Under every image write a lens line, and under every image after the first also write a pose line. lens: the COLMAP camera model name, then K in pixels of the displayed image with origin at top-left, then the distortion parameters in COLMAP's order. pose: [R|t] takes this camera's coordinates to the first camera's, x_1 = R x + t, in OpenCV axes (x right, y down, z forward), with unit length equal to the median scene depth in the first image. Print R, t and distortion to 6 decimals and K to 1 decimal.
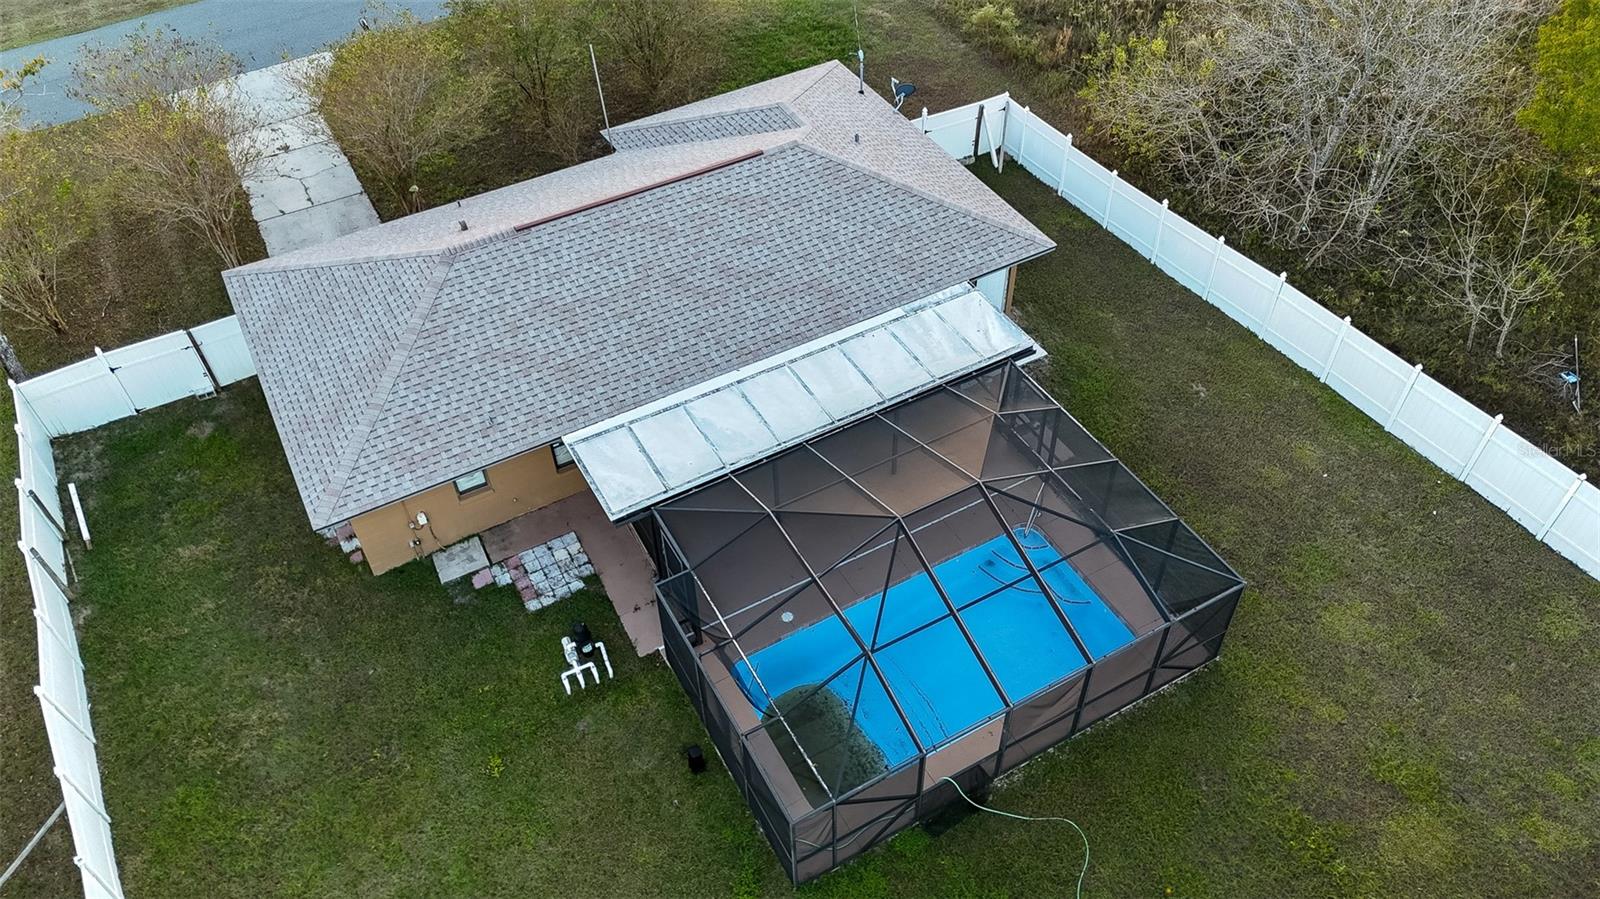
lens RADIAL K [[1180.8, 0, 800.0], [0, 1180.8, 449.5], [0, 0, 1]] dist [0.028989, -0.004496]
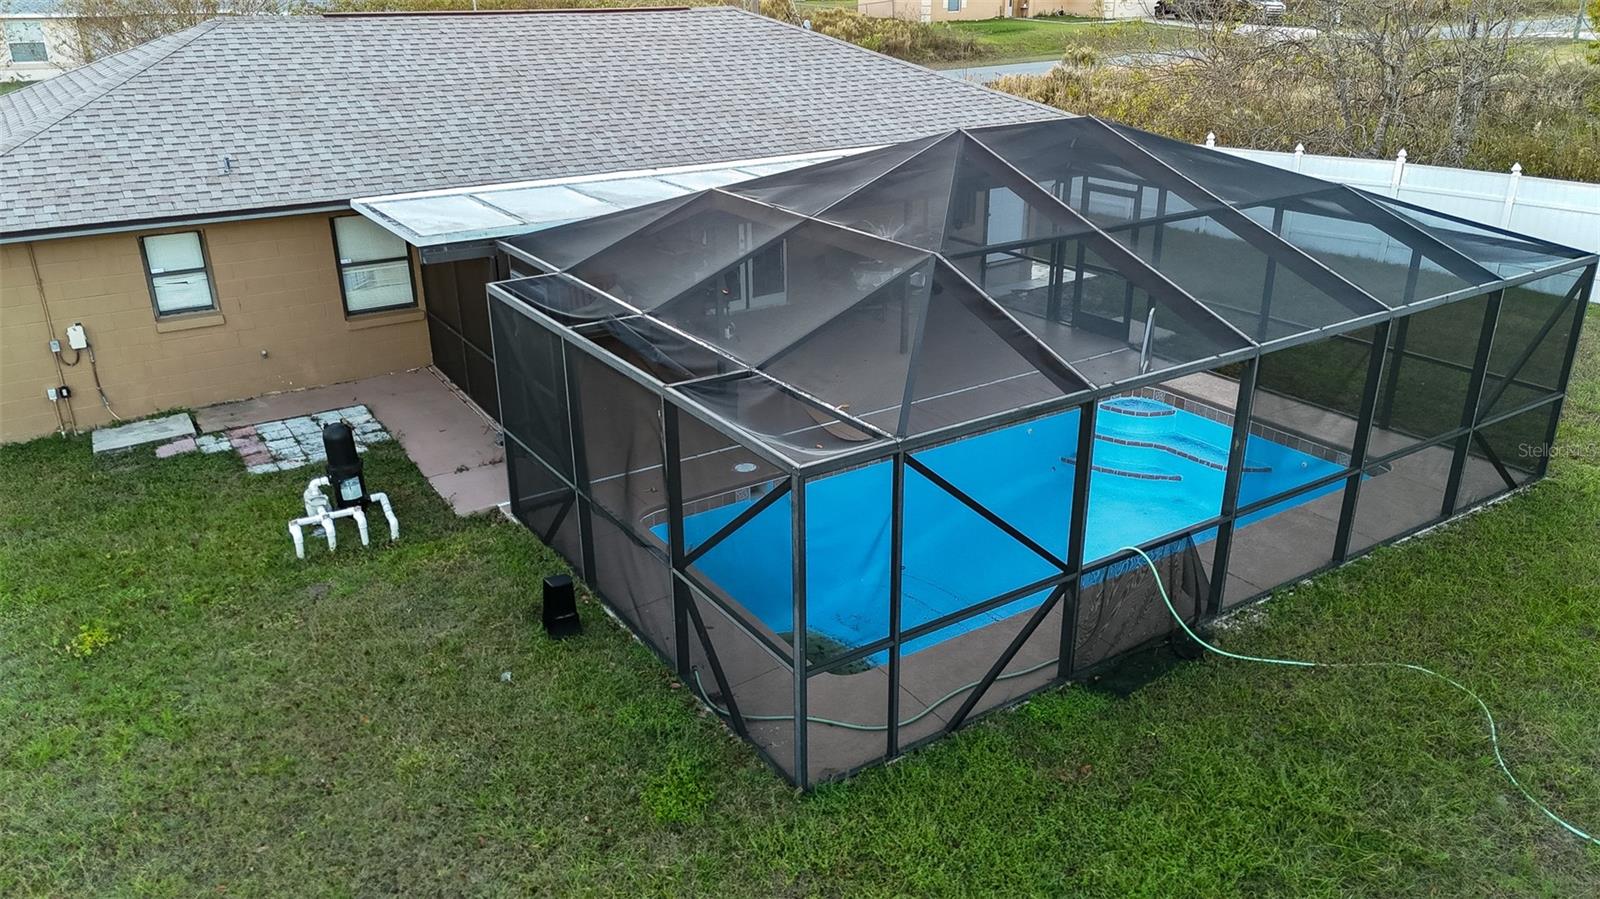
lens RADIAL K [[1186.6, 0, 805.7], [0, 1186.6, 456.5], [0, 0, 1]] dist [0.009840, 0.002448]
pose [[0.996548, -0.014377, 0.081767, -0.025753], [0.046118, 0.914821, -0.401218, 0.332005], [-0.069034, 0.403604, 0.912326, 0.470394]]
